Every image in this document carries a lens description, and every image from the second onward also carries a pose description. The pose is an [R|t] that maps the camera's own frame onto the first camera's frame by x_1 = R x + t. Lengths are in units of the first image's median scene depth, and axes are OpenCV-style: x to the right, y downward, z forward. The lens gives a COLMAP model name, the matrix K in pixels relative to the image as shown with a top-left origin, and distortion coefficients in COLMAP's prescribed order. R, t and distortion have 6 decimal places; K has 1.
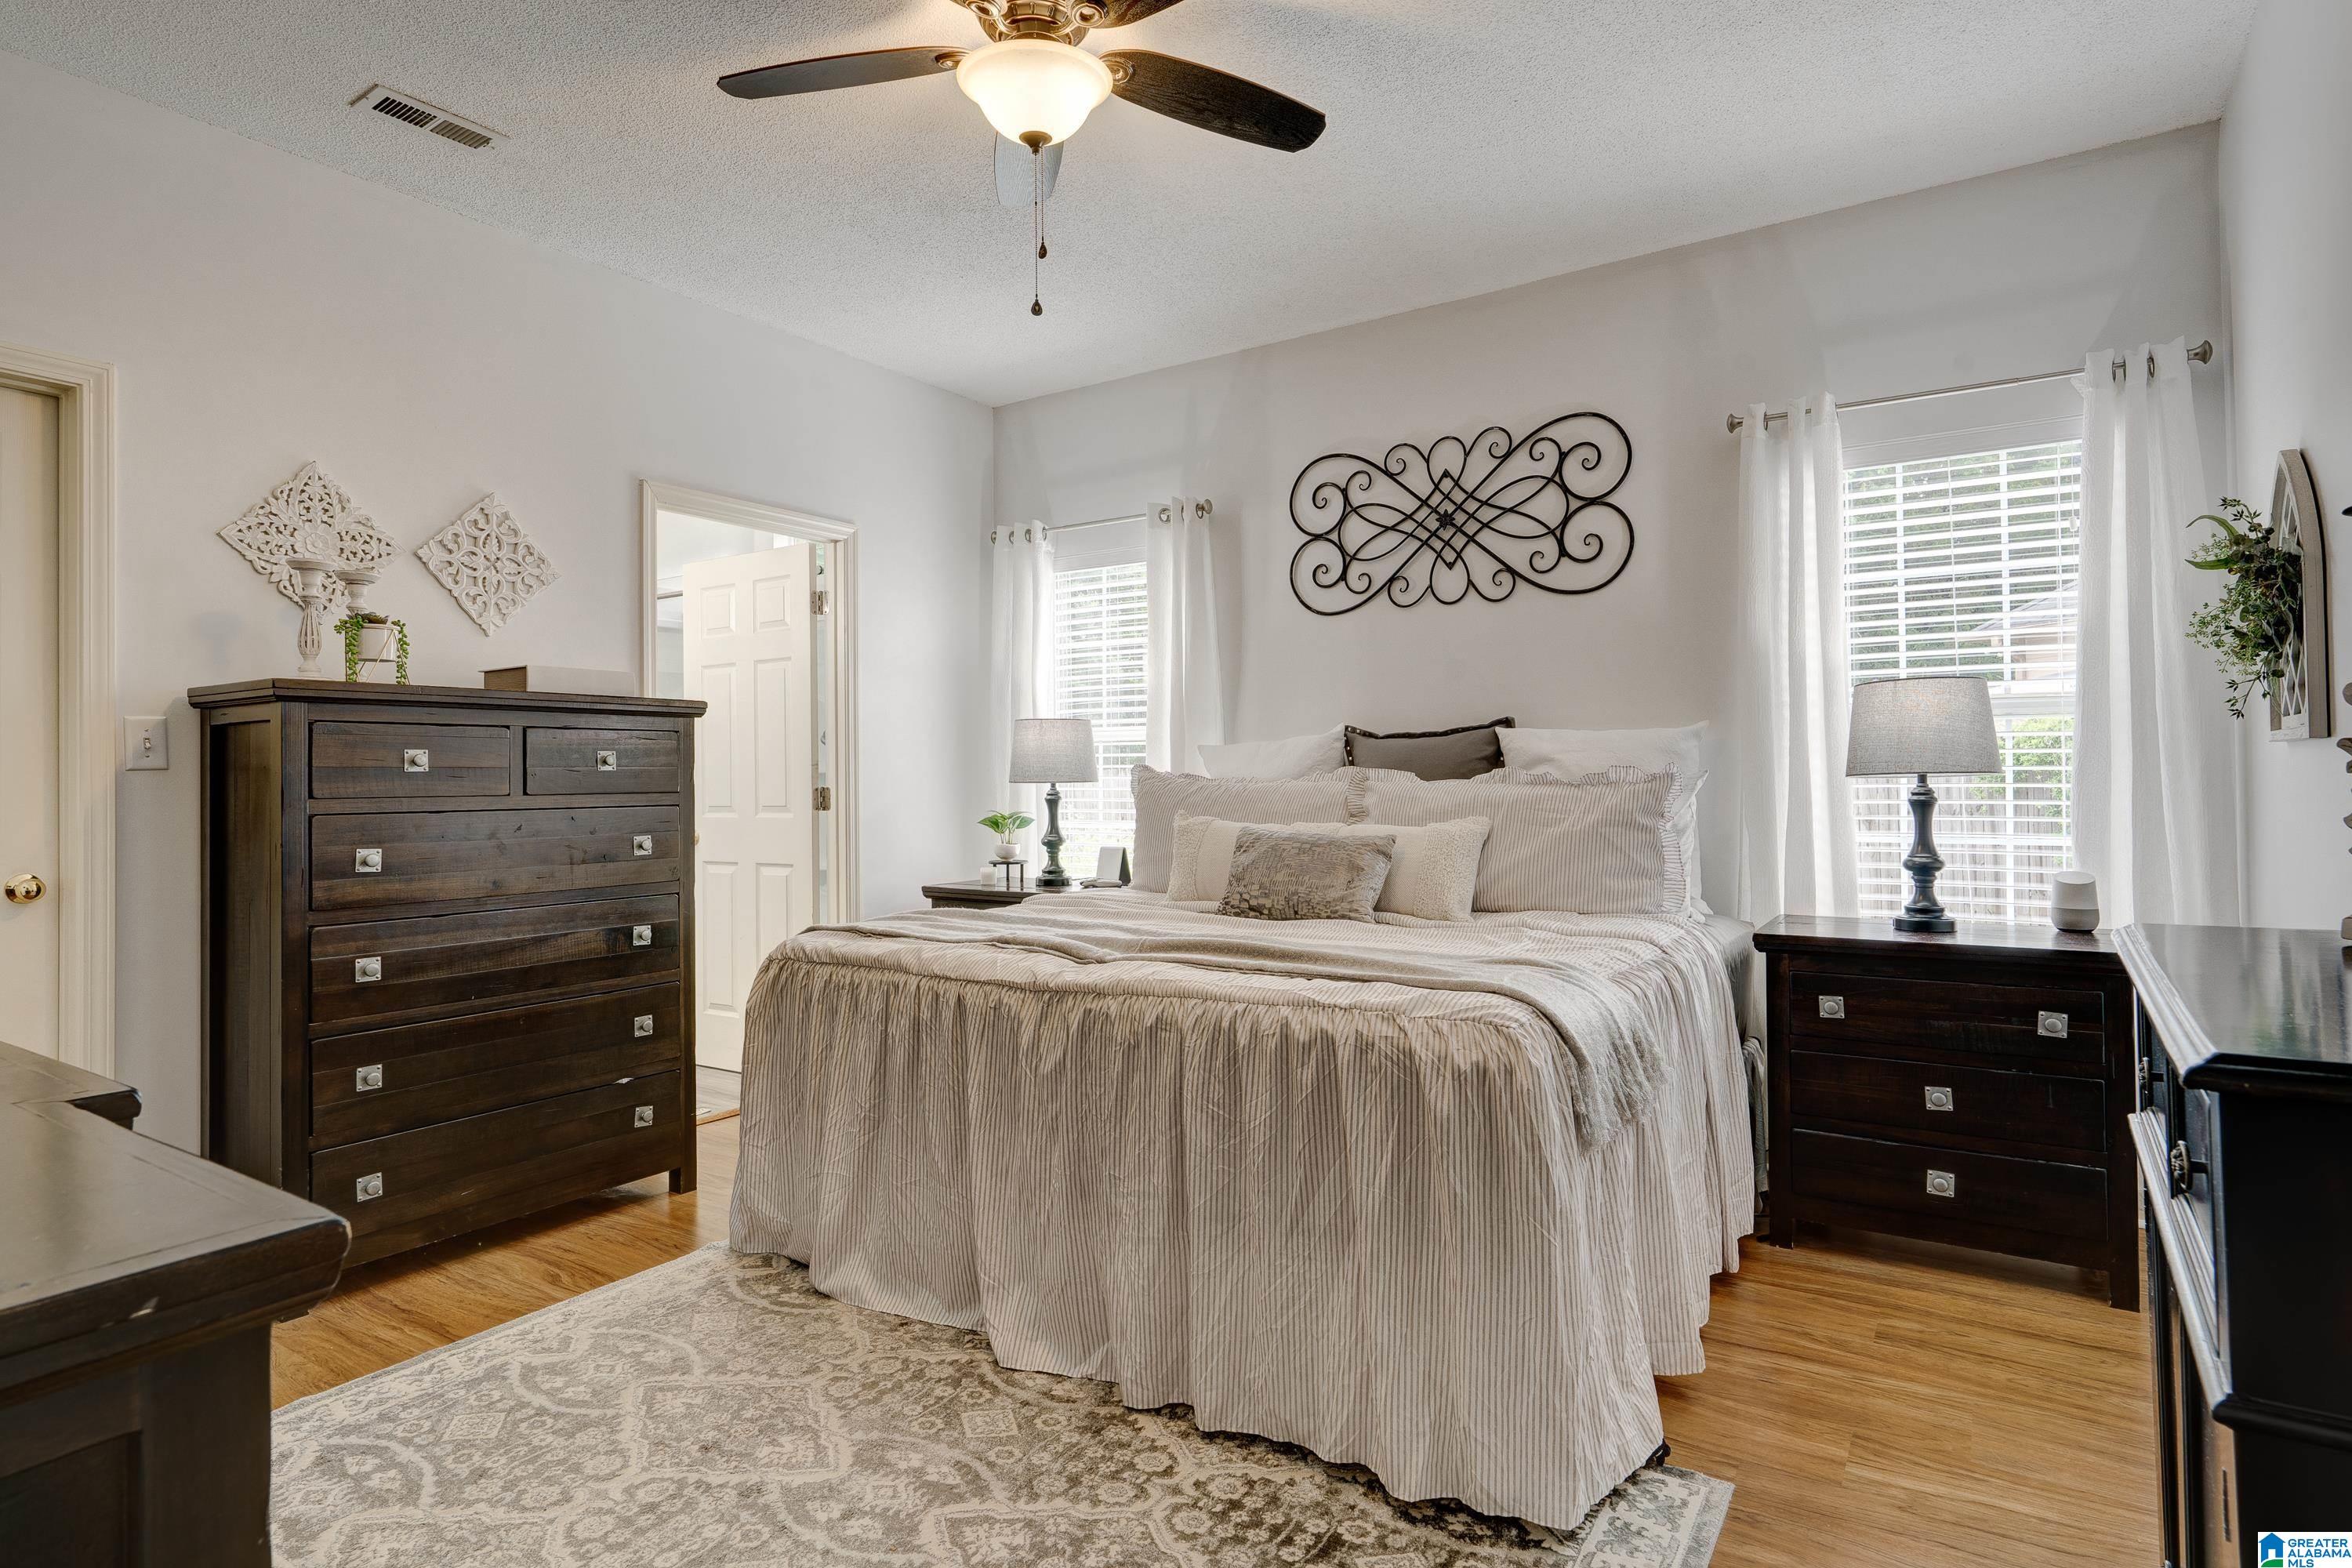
lens RADIAL K [[1128.9, 0, 1176.0], [0, 1128.9, 784.0], [0, 0, 1]] dist [-0.000361, 0.000045]
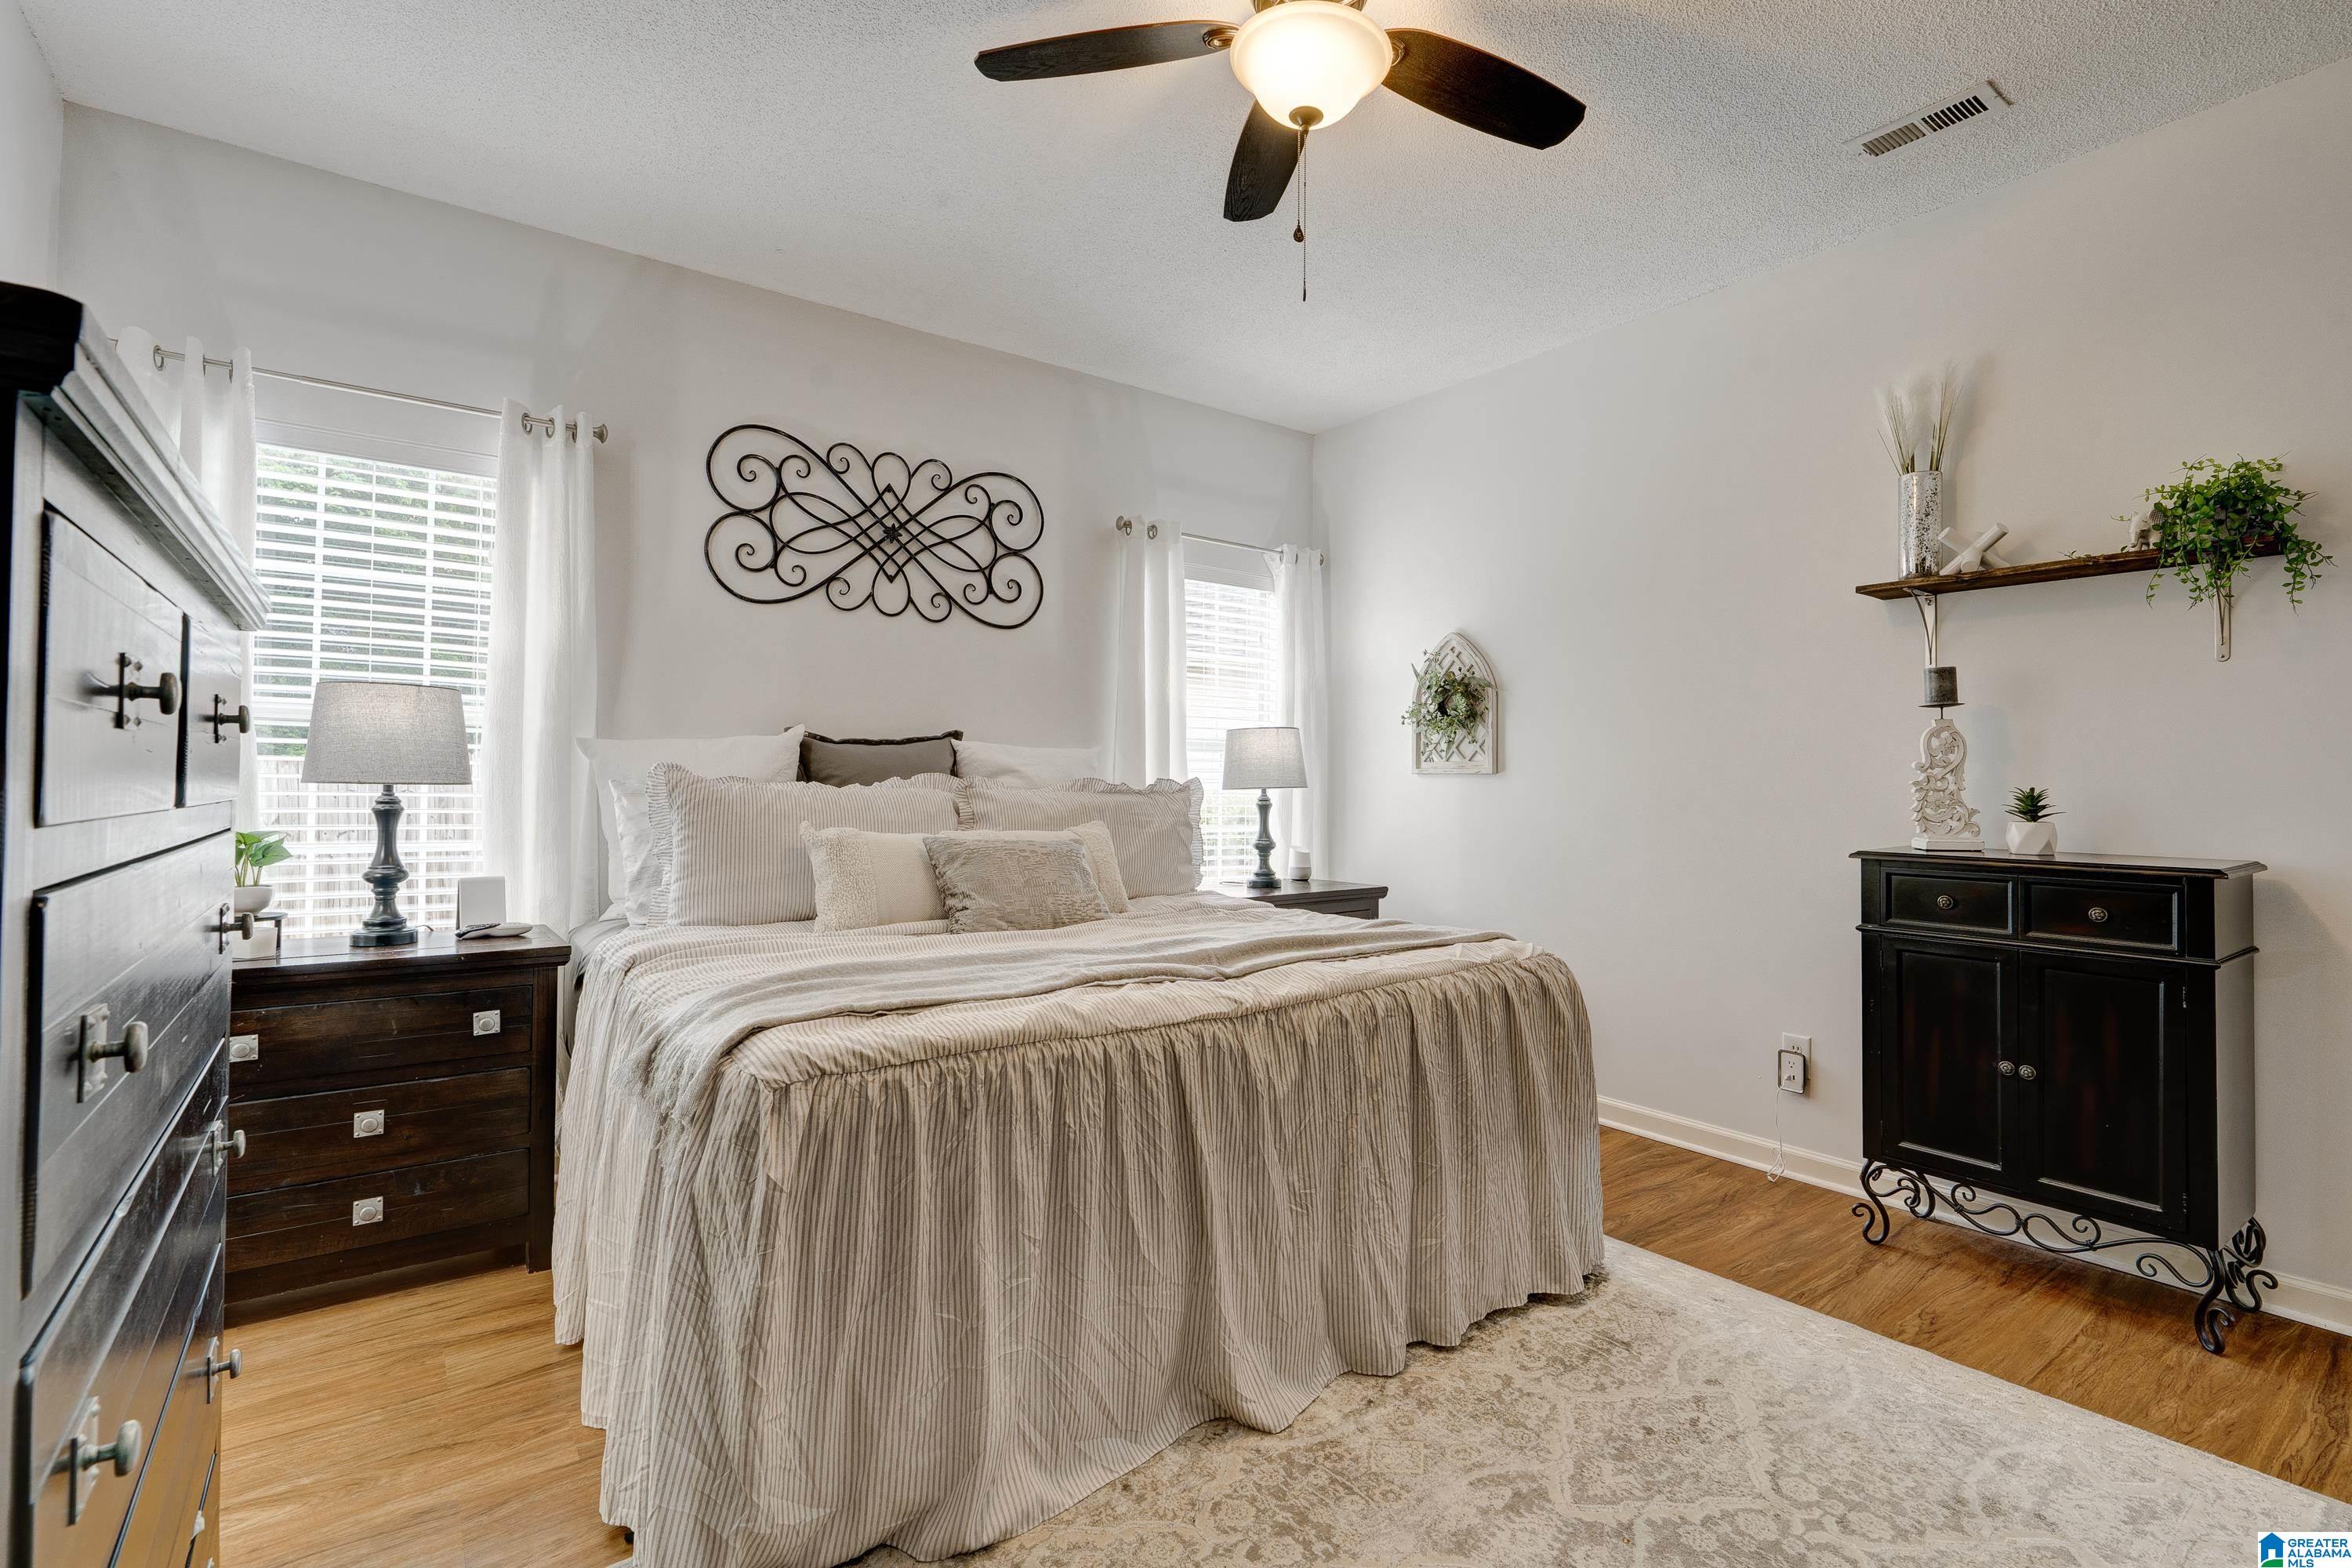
lens RADIAL K [[1098.3, 0, 1177.3], [0, 1098.3, 762.3], [0, 0, 1]] dist [0.058584, 0.000012]
pose [[0.395484, 0.032222, 0.917907, -0.578111], [-0.007574, 0.999465, -0.031822, 0.003908], [-0.918441, 0.005633, 0.395517, 0.366530]]
